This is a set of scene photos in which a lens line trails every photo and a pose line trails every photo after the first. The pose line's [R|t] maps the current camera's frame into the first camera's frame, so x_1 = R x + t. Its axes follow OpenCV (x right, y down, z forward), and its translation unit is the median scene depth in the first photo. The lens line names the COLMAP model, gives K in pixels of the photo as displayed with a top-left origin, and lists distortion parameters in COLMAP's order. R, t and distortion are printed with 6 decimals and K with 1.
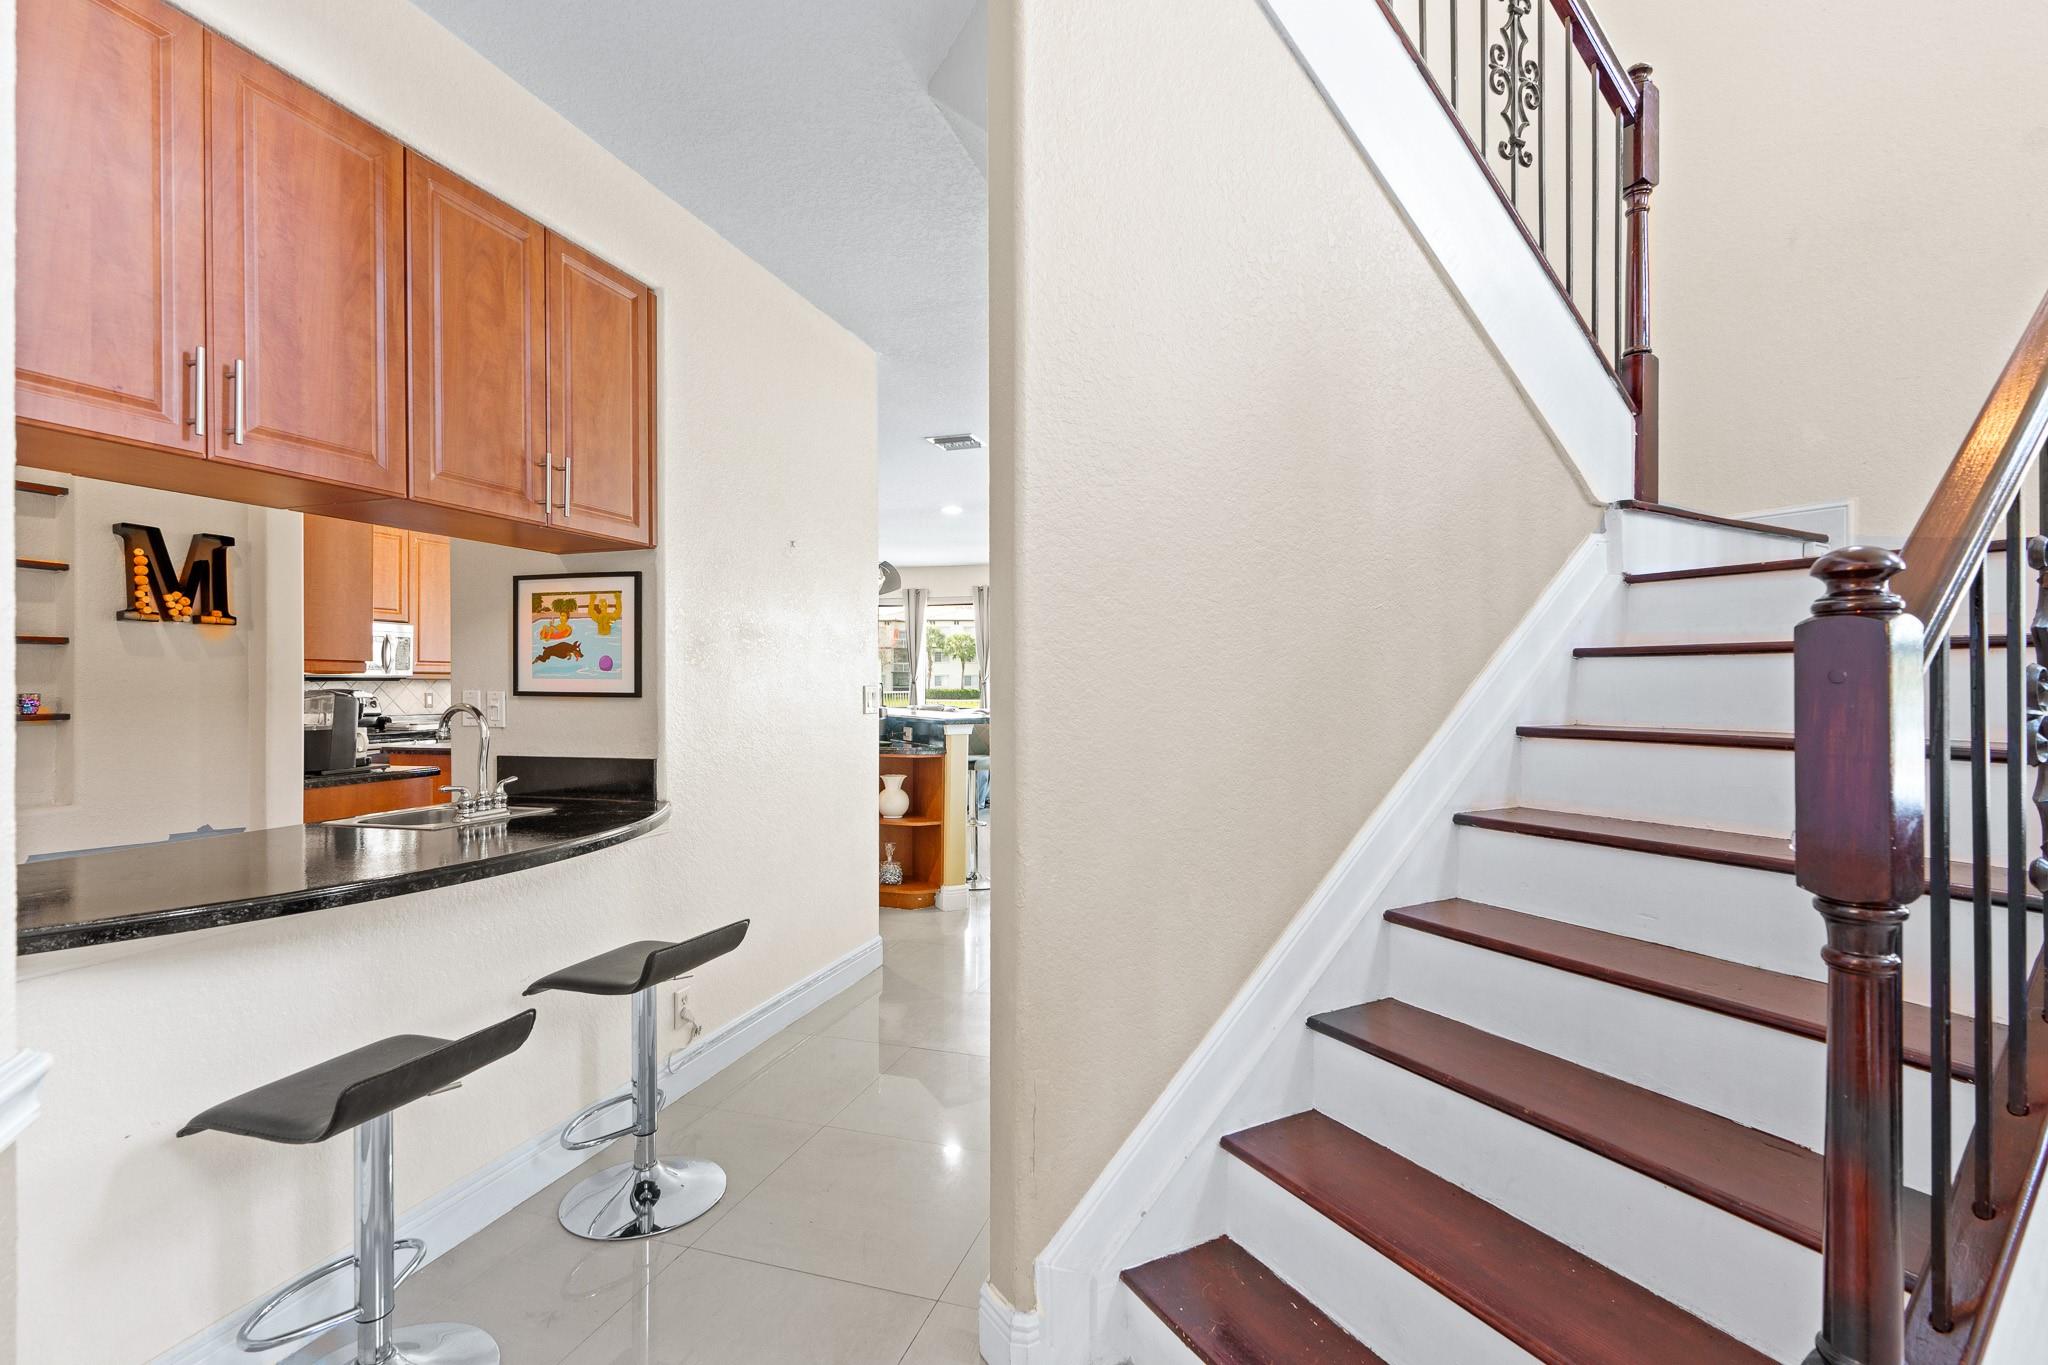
lens RADIAL K [[947.9, 0, 1025.5], [0, 947.9, 676.9], [0, 0, 1]] dist [-0.004158, 0.001264]
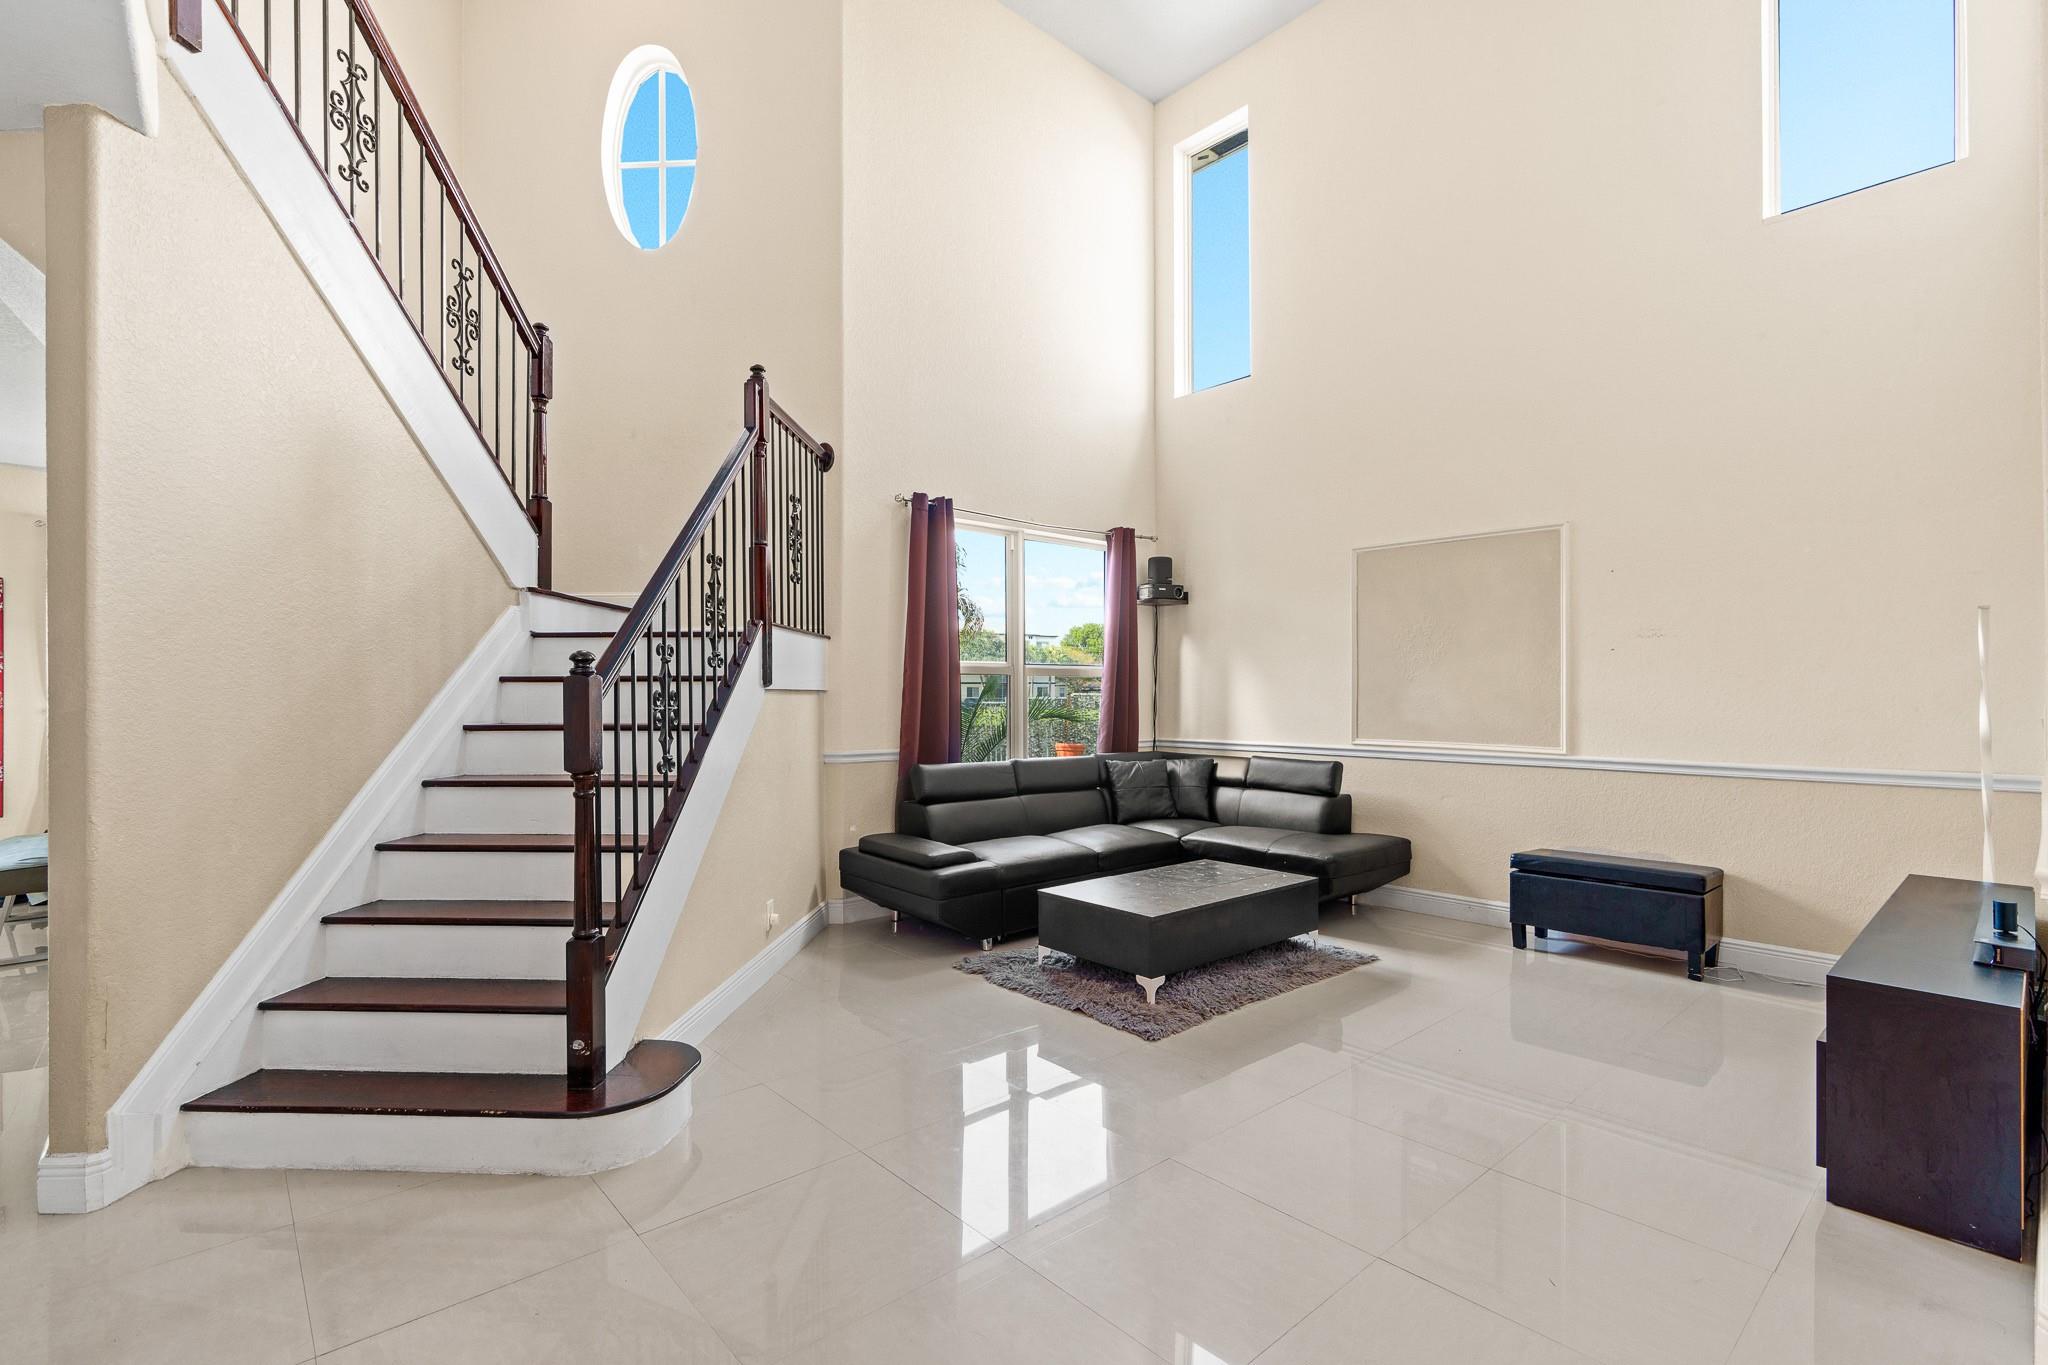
lens RADIAL K [[947.9, 0, 1025.5], [0, 947.9, 676.9], [0, 0, 1]] dist [-0.004158, 0.001264]
pose [[0.532068, 0.008639, 0.846657, -0.323381], [0.010392, 0.999806, -0.016733, 0.007335], [-0.846638, 0.017701, 0.531875, -0.640938]]
